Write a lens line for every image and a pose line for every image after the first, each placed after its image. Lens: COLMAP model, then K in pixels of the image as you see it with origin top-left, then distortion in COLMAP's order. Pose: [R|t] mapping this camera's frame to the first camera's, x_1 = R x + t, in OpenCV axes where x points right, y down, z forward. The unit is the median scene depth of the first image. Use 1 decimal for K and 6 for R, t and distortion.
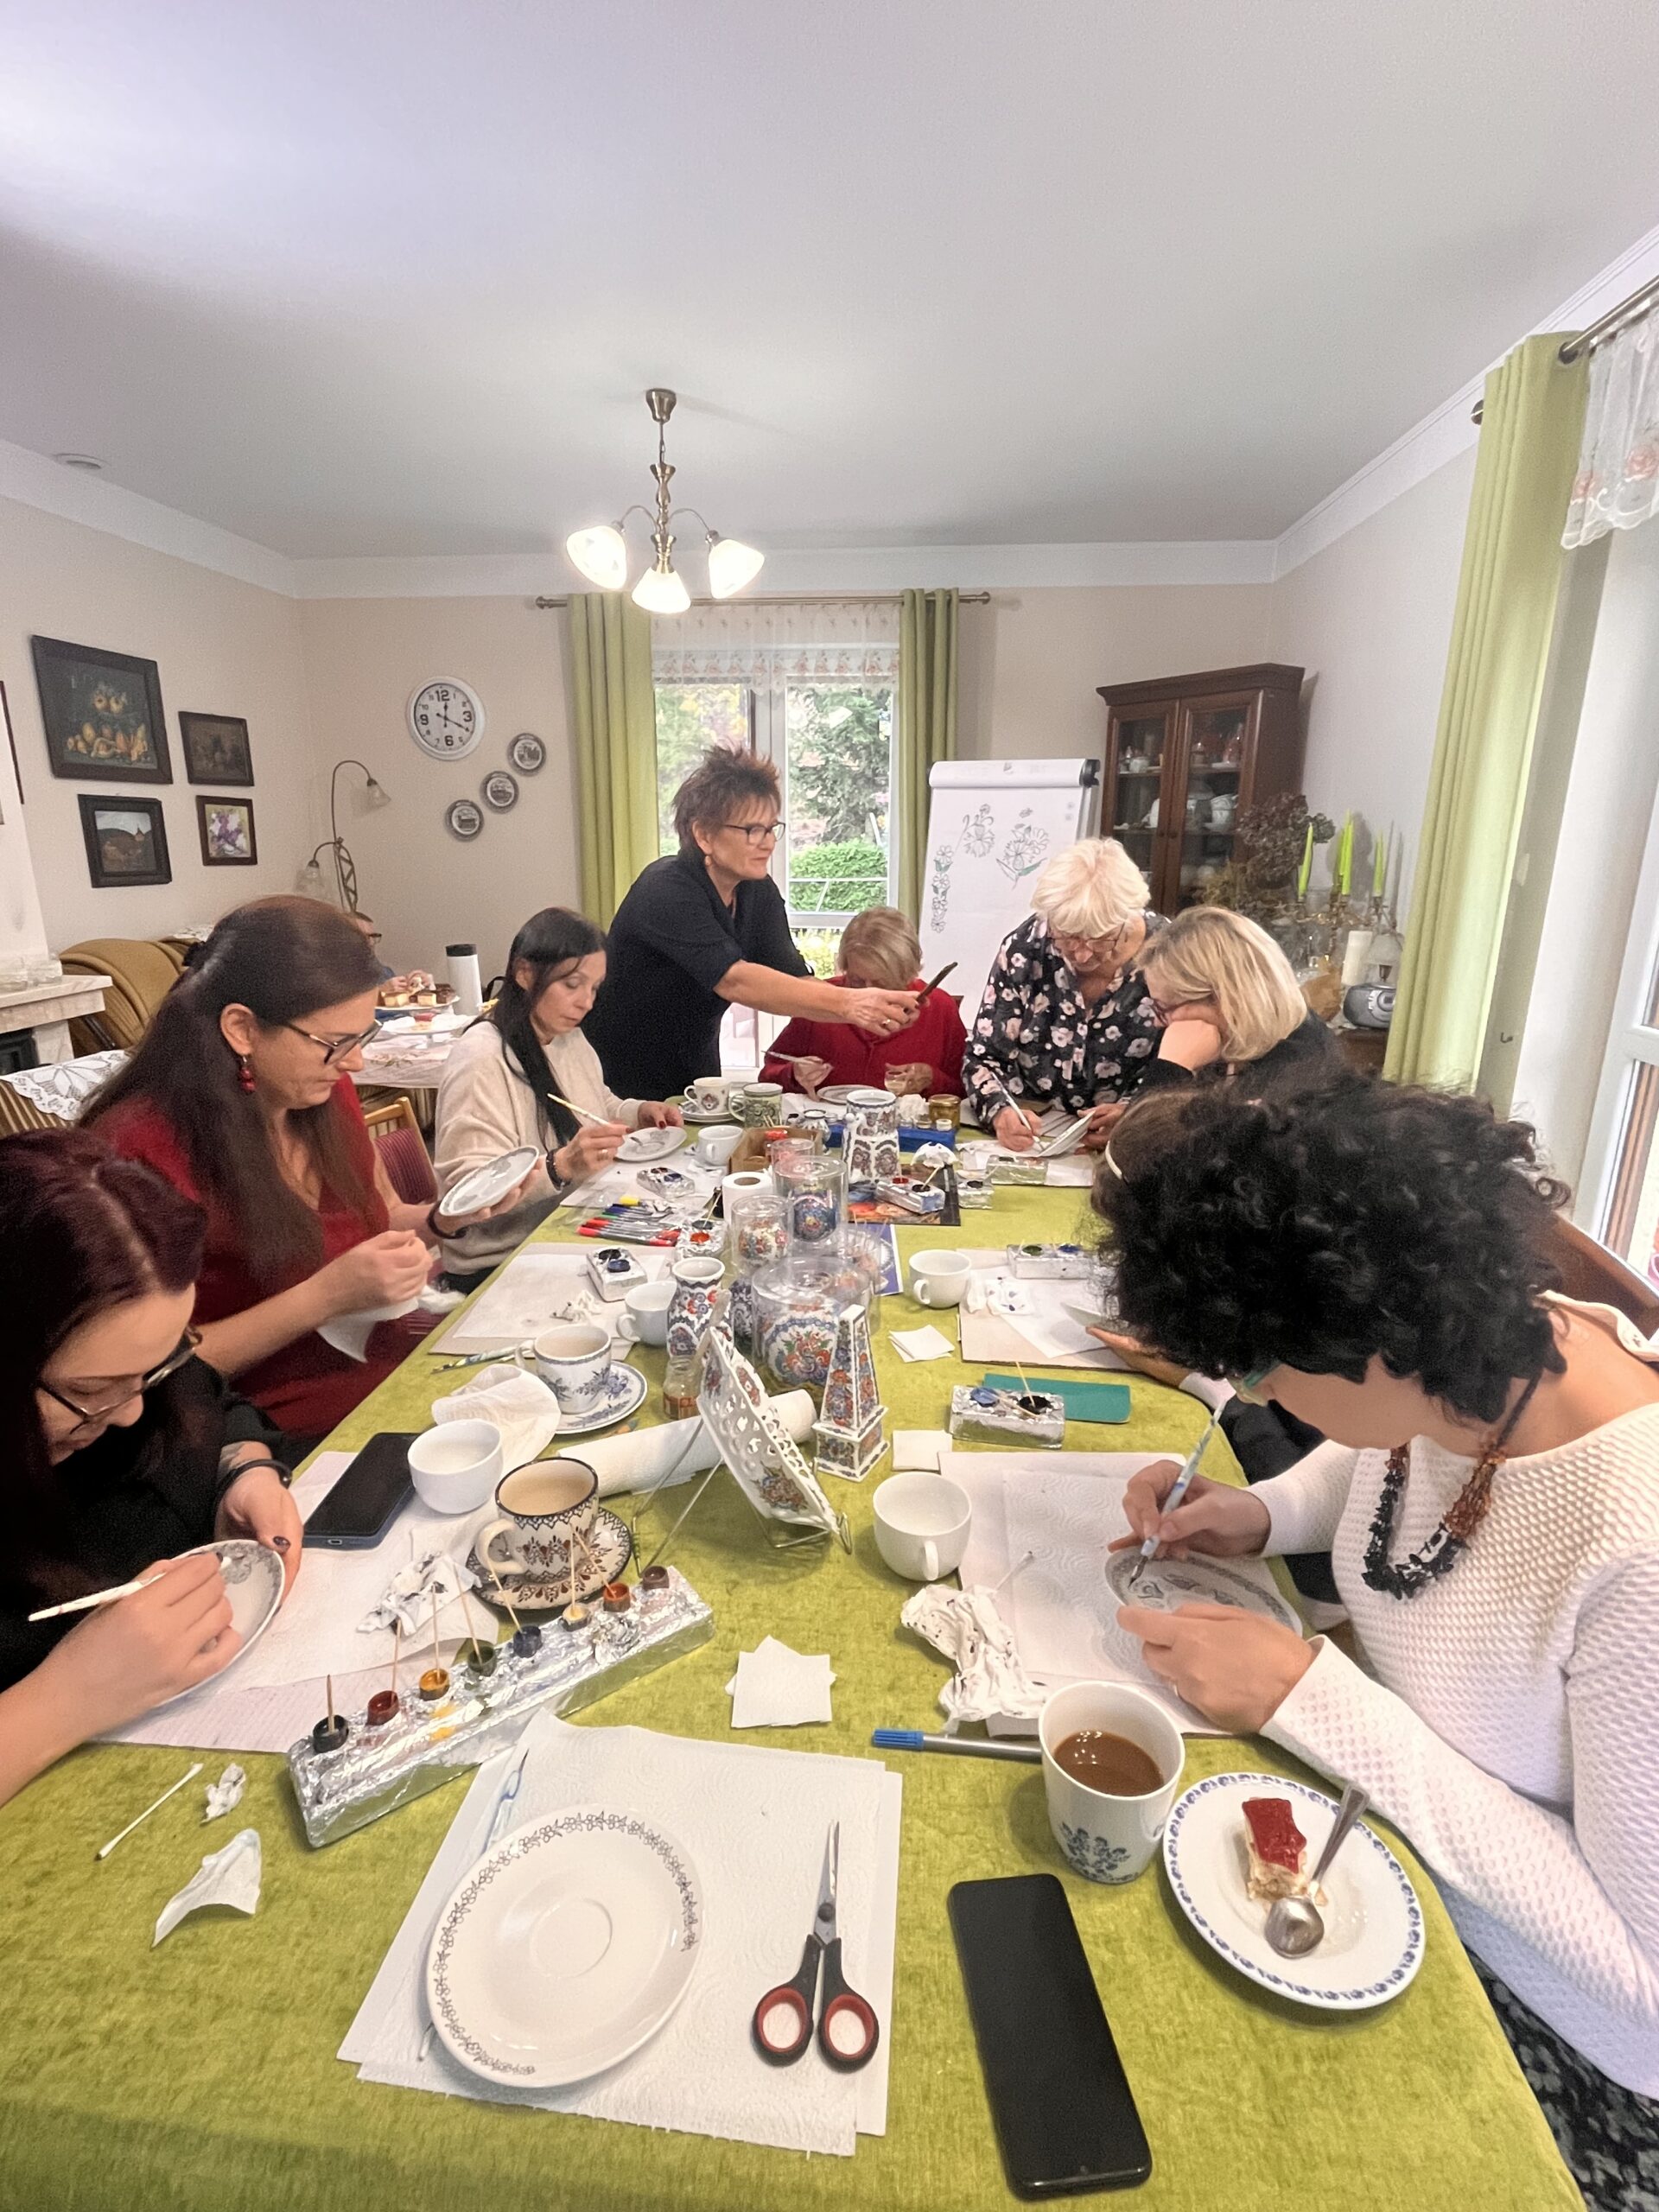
lens RADIAL K [[1036.0, 0, 829.6], [0, 1036.0, 1099.8], [0, 0, 1]] dist [-0.004220, -0.001639]
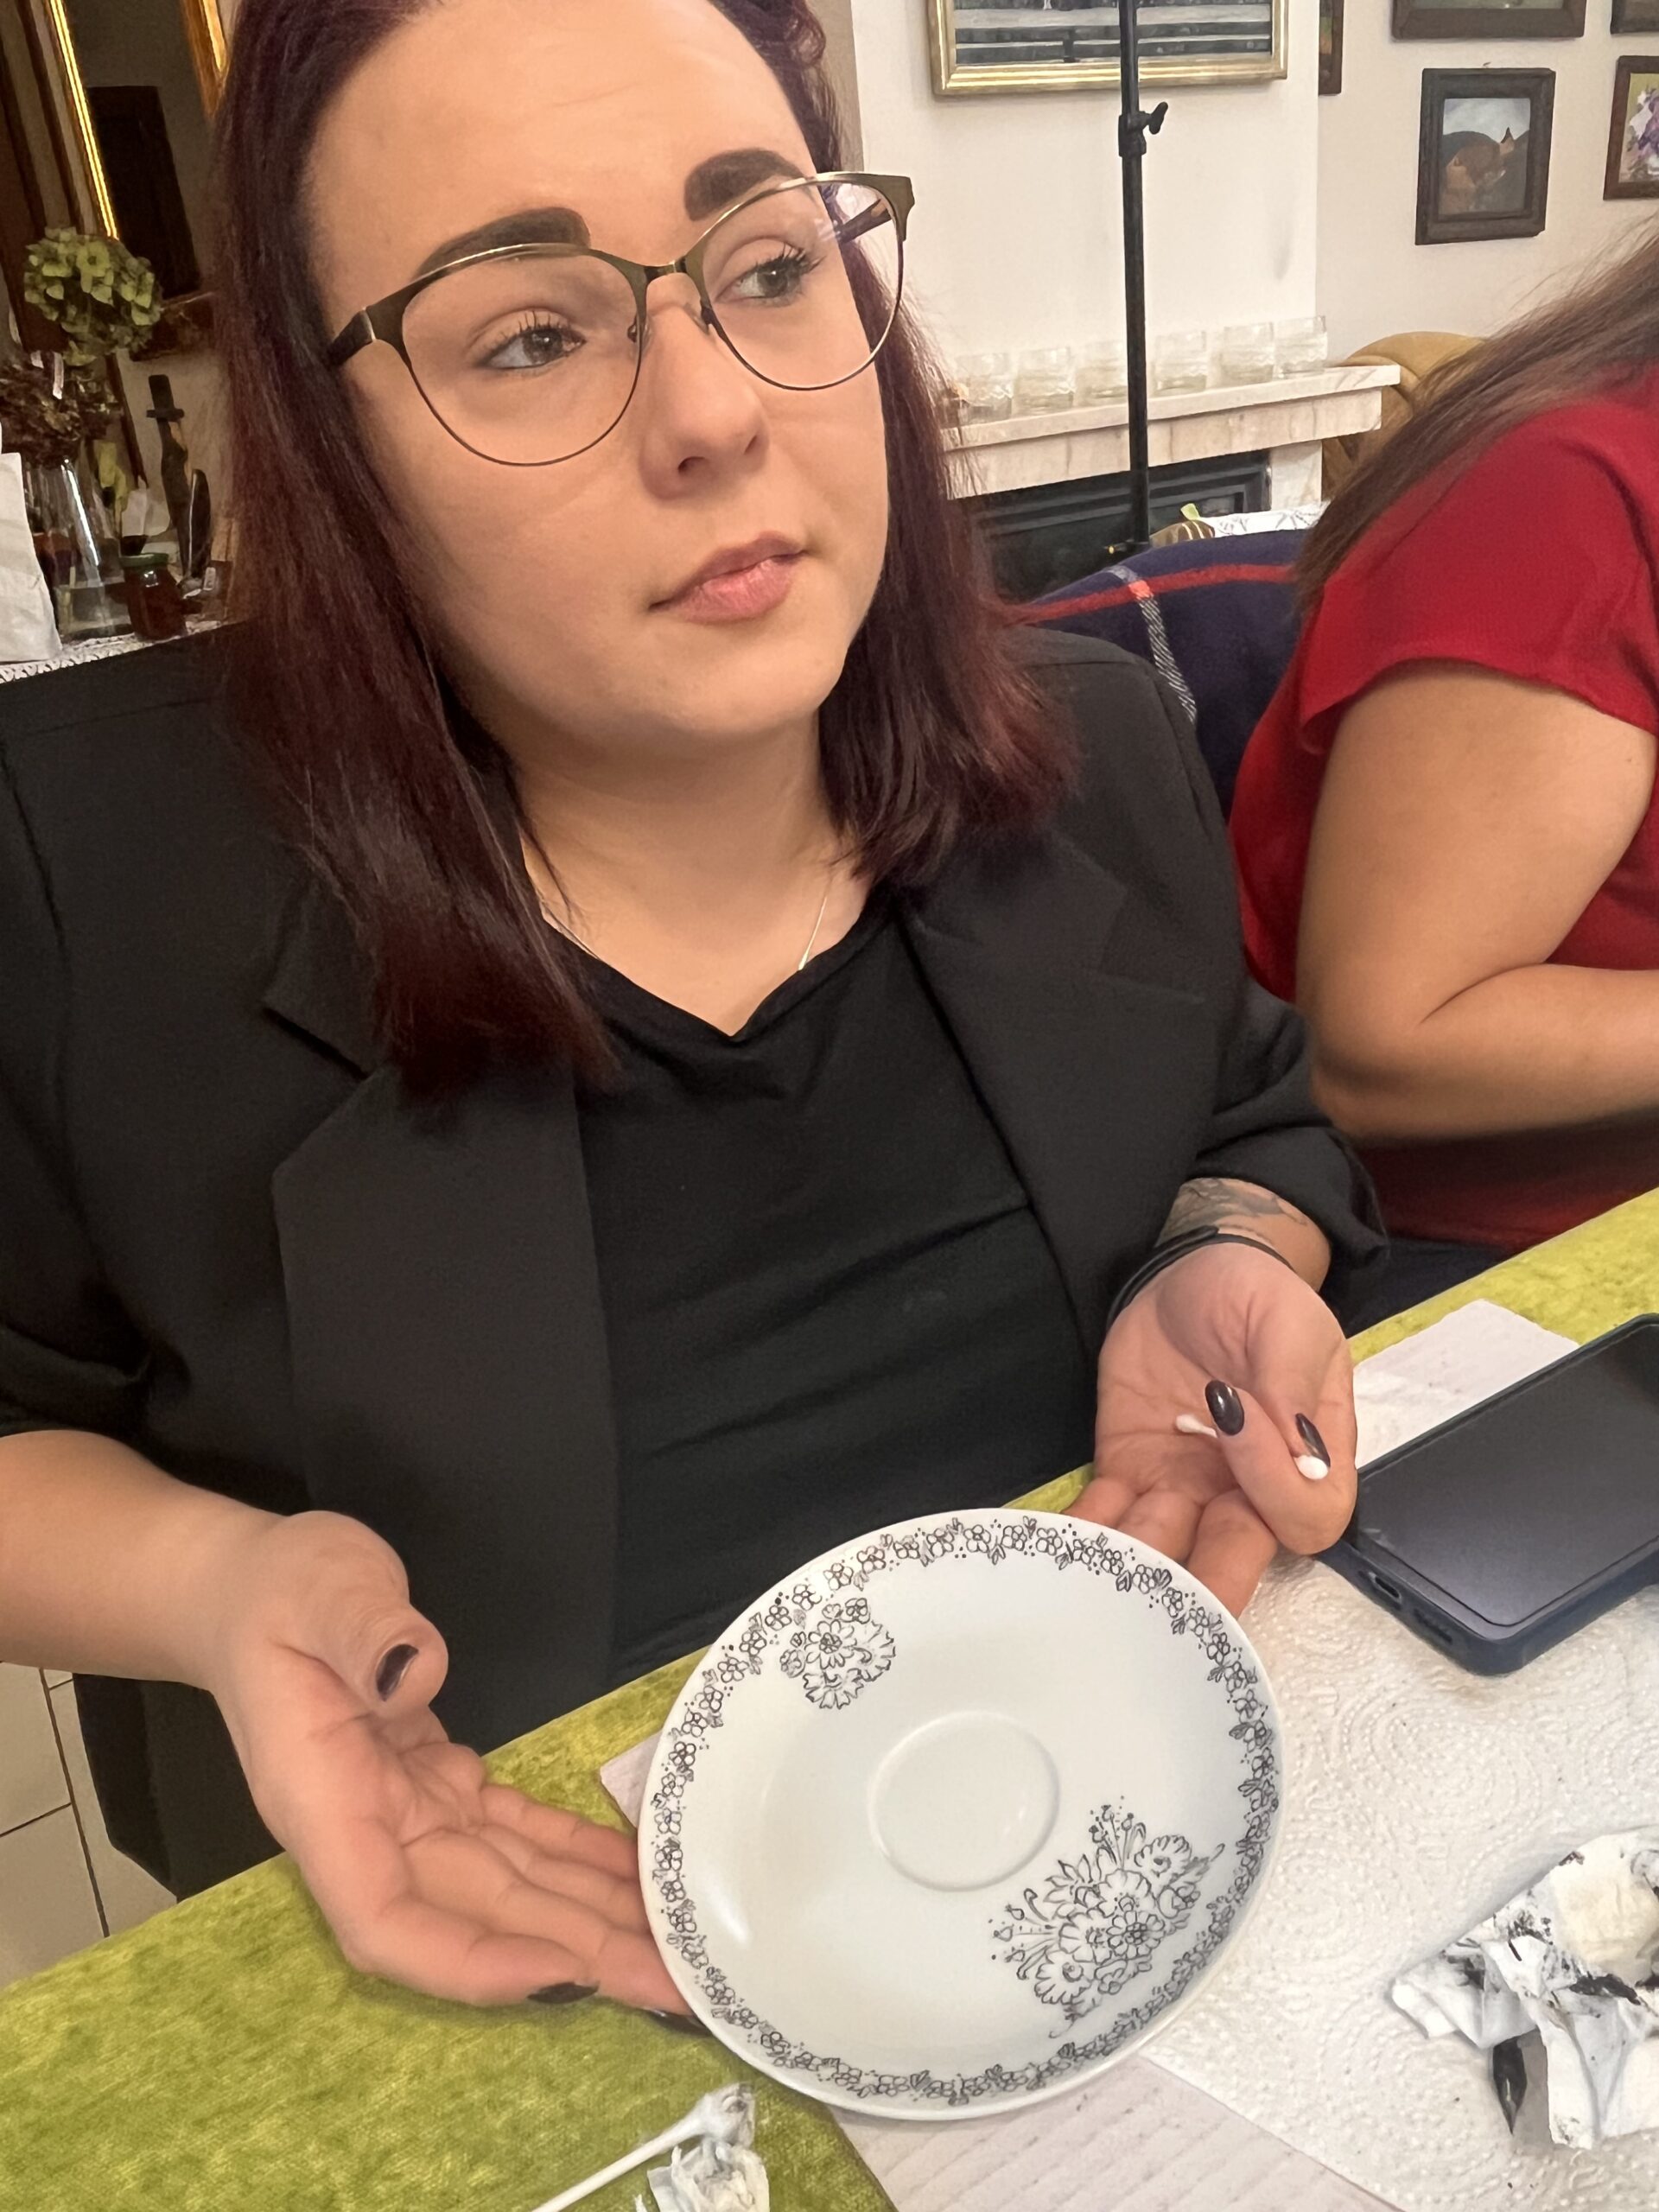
lens RADIAL K [[1699.0, 0, 848.8], [0, 1699.0, 1083.7], [0, 0, 1]] dist [0.012380, -0.016242]
pose [[0.602342, 0.269295, -0.751441, -0.073644], [-0.103932, 0.959820, 0.260662, 0.050939], [0.791443, -0.078909, 0.606128, 0.174070]]
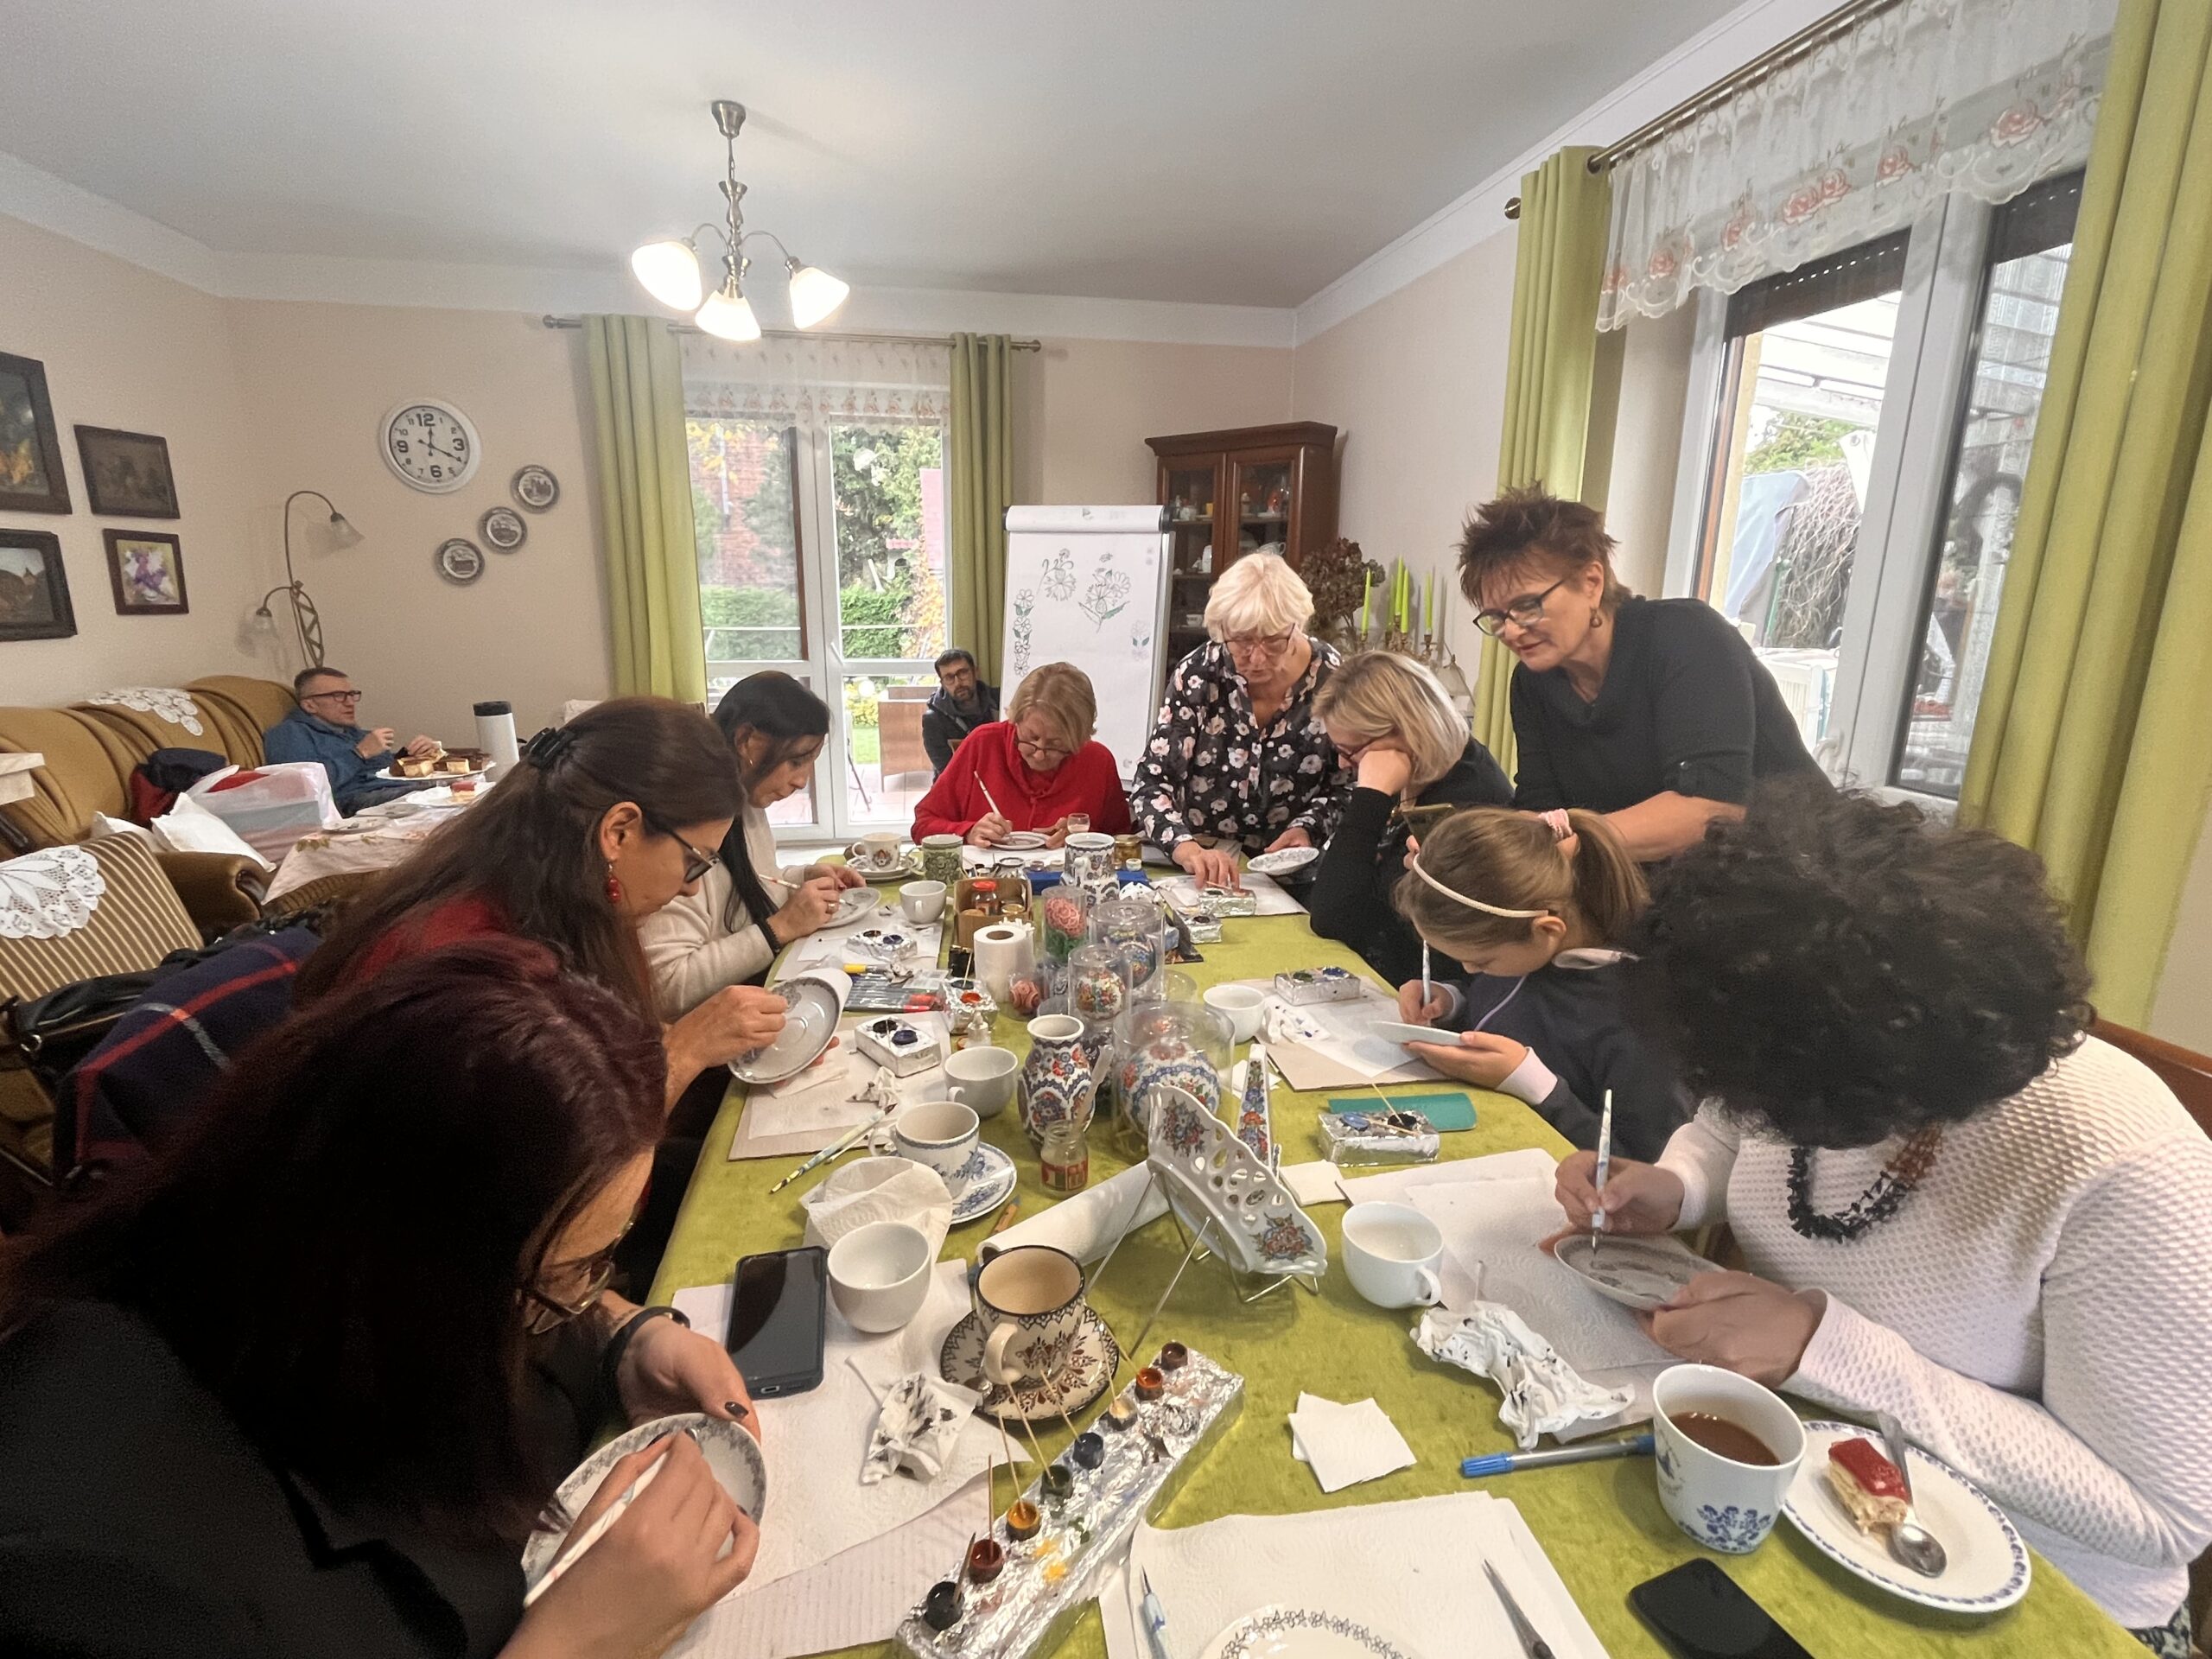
lens RADIAL K [[1036.0, 0, 1119.6], [0, 1036.0, 827.1], [0, 0, 1]] dist [-0.004220, -0.001639]
pose [[0.963018, -0.060501, 0.262557, -0.120596], [0.065160, 0.997834, -0.009067, -0.002604], [-0.261440, 0.025840, 0.964874, 0.027636]]
